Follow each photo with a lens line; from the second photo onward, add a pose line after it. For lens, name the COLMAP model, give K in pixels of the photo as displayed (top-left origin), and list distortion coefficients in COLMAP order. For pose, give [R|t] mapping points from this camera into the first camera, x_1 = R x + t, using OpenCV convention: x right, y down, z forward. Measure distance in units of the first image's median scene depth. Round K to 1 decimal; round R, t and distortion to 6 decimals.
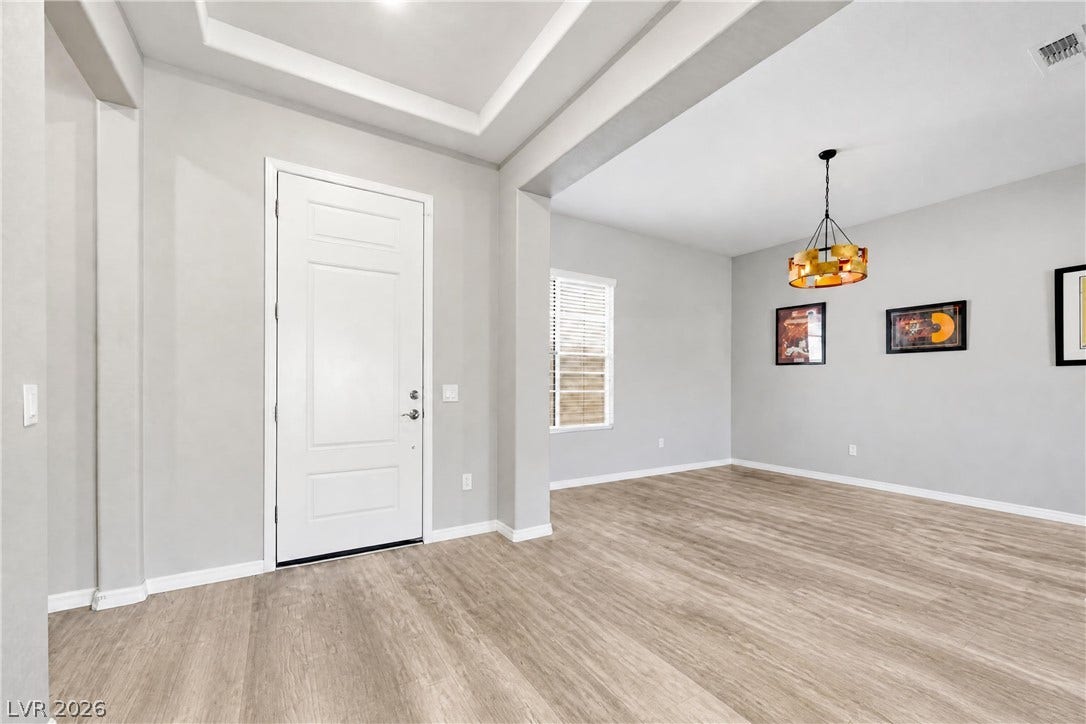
lens RADIAL K [[433.8, 0, 561.2], [0, 433.8, 386.1], [0, 0, 1]] dist [-0.000050, -0.000011]
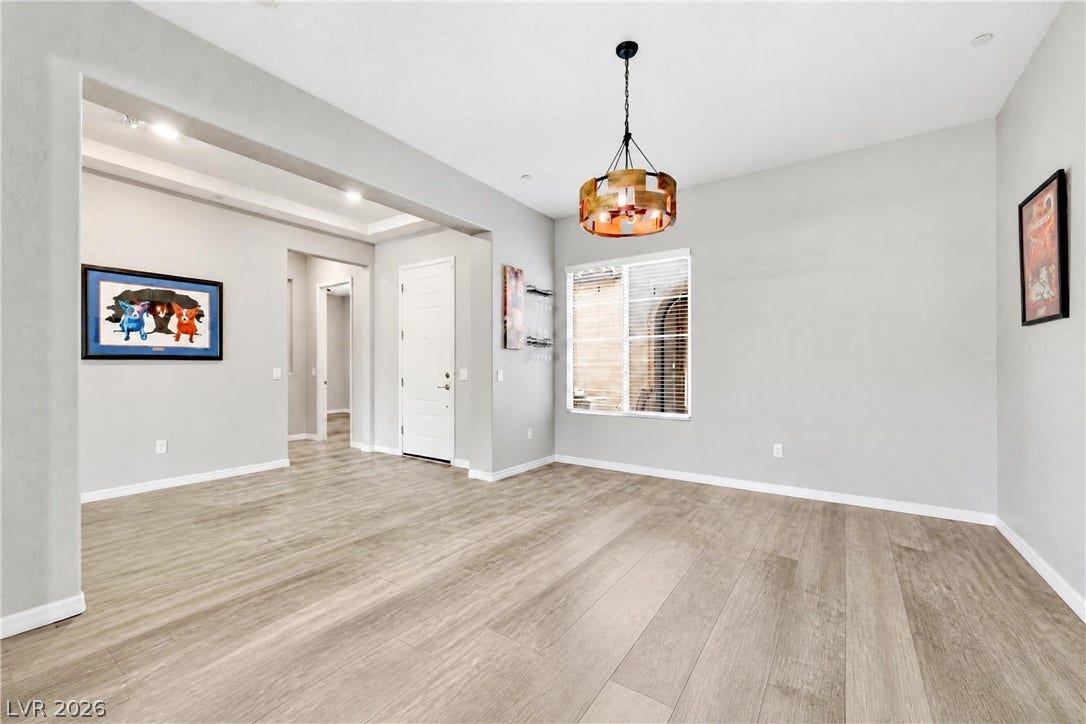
lens RADIAL K [[449.1, 0, 542.6], [0, 449.1, 366.2], [0, 0, 1]] dist [-0.001038, -0.000039]
pose [[0.384521, -0.007326, -0.923087, 1.427063], [-0.000808, 0.999965, -0.008273, -0.001895], [0.923116, 0.003927, 0.384502, 0.666303]]
